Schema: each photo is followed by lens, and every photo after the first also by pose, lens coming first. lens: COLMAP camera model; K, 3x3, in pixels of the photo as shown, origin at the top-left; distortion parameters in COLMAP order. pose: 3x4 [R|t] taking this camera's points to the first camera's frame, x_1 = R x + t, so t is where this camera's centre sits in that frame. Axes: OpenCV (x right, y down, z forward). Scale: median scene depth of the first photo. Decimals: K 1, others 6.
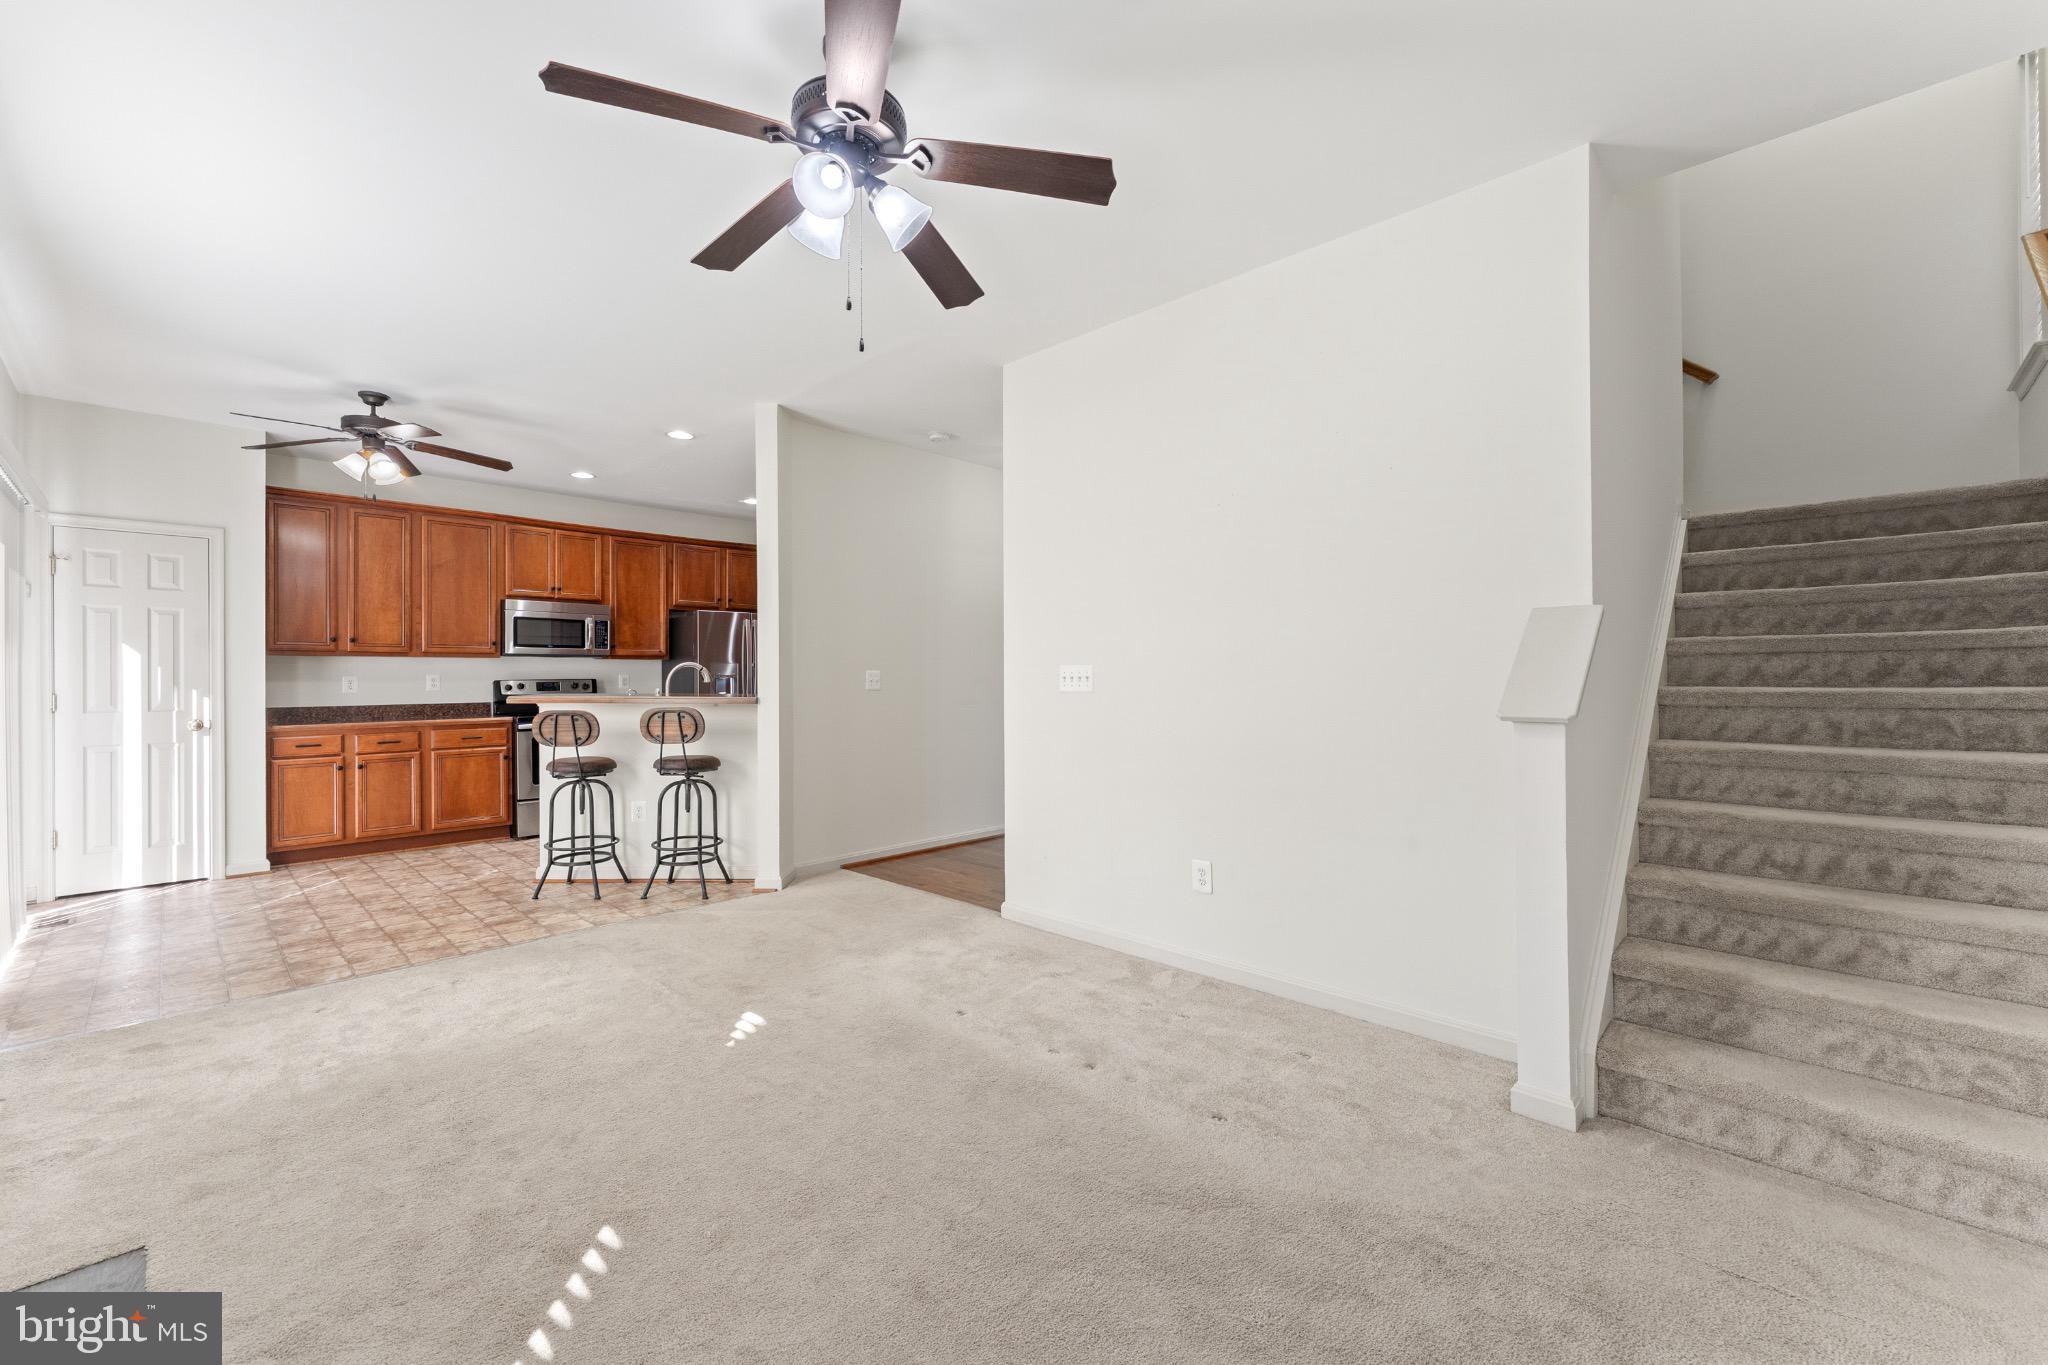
lens RADIAL K [[821.7, 0, 1031.7], [0, 821.7, 674.8], [0, 0, 1]] dist [0.007067, 0.000513]
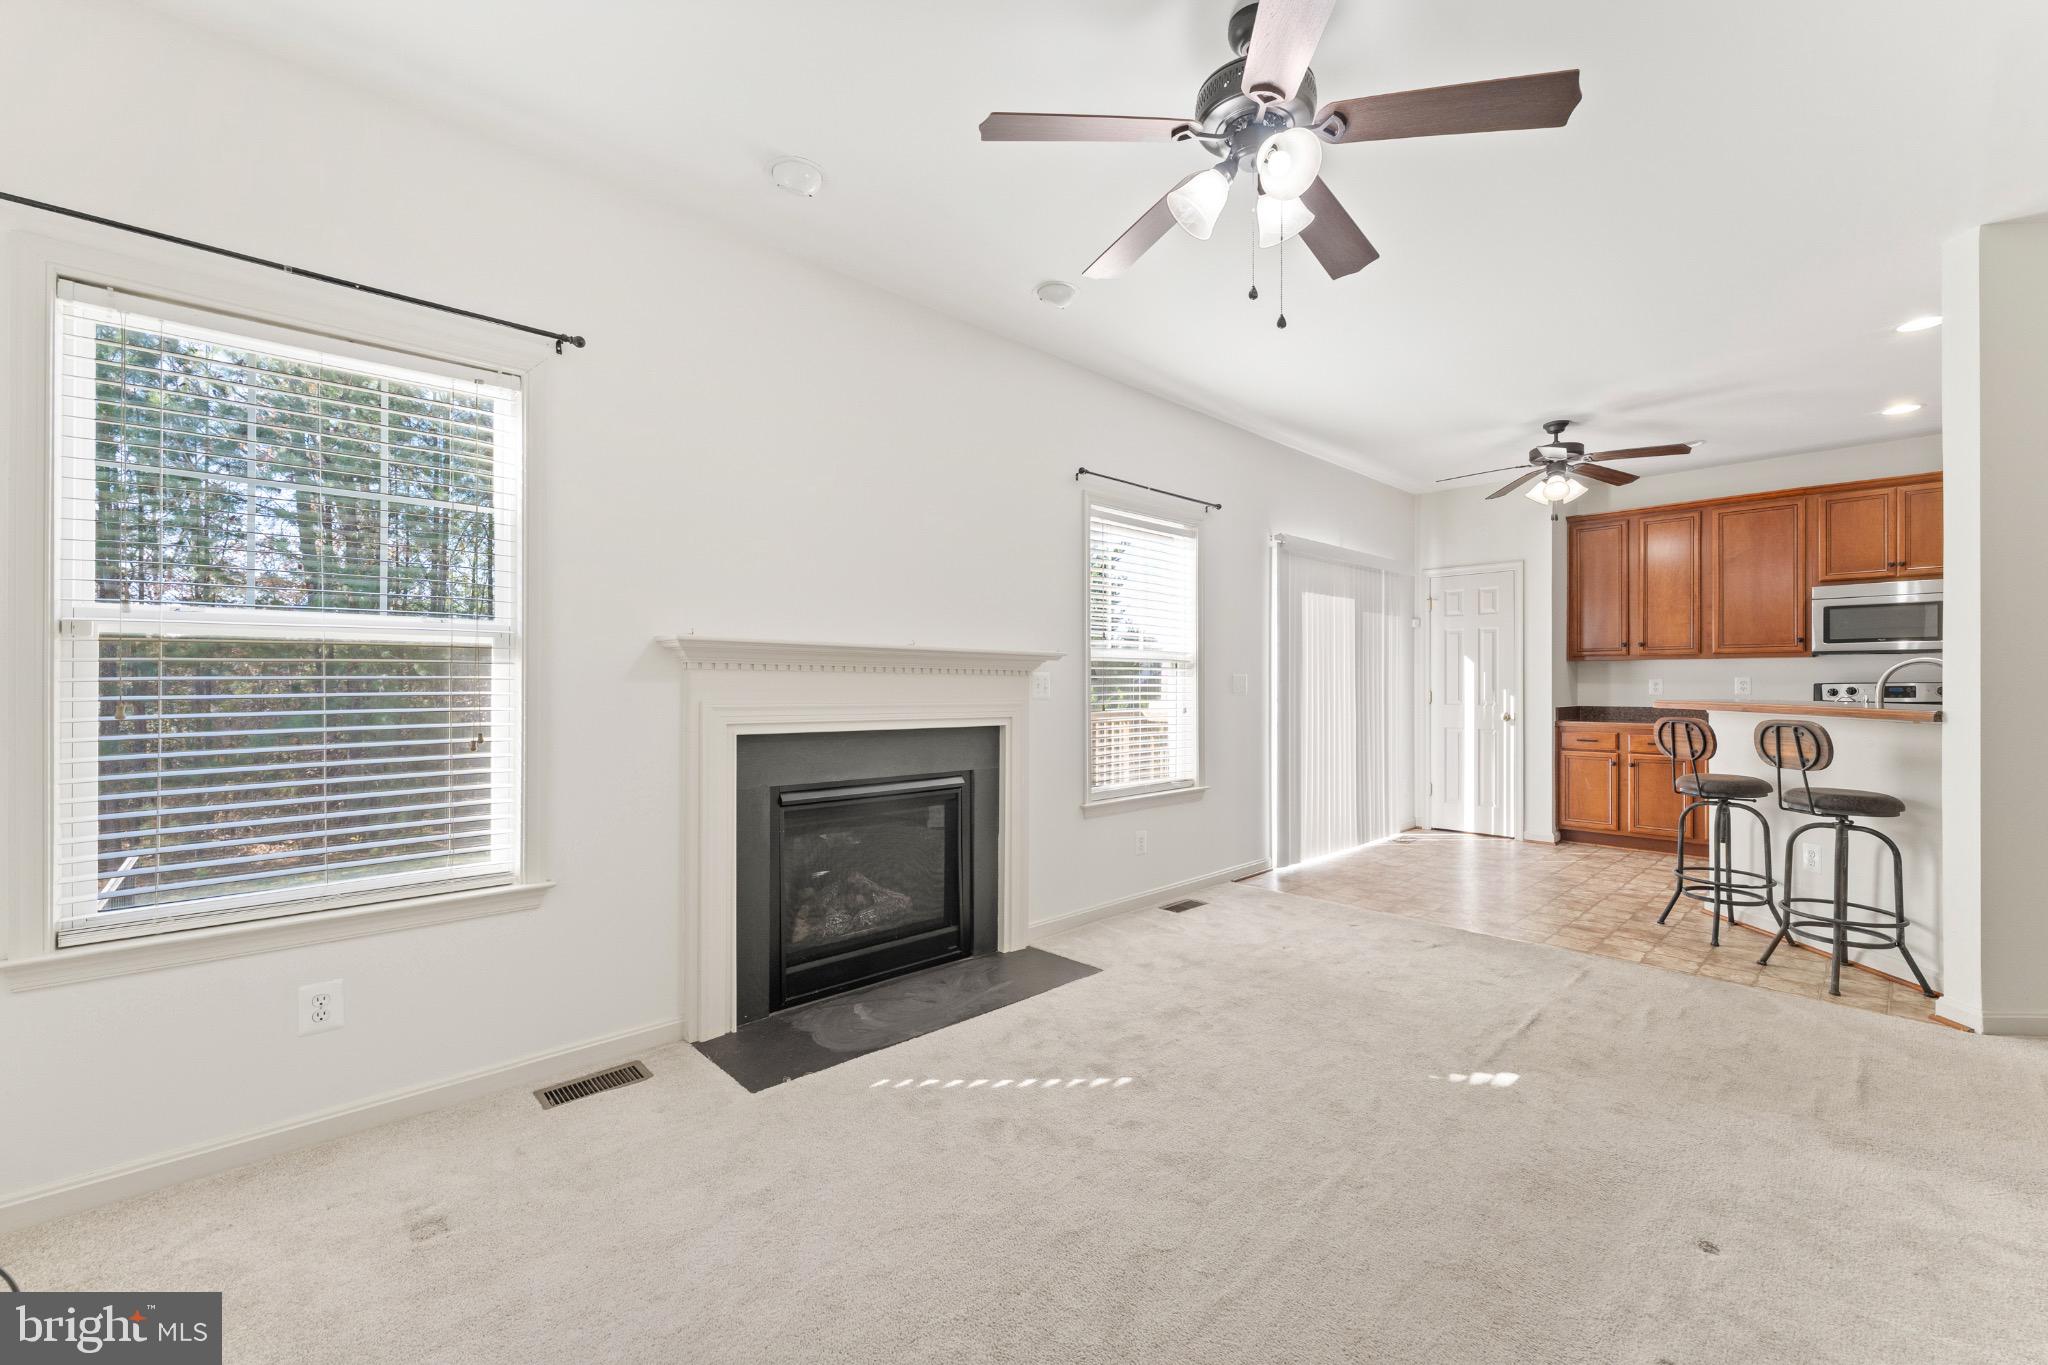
lens RADIAL K [[821.7, 0, 1027.5], [0, 821.7, 683.0], [0, 0, 1]] dist [0.007067, 0.000513]
pose [[-0.033068, 0.003154, -0.999448, 0.321129], [0.003715, 0.999988, 0.003033, 0.001052], [0.999446, -0.003613, -0.033080, 0.324239]]
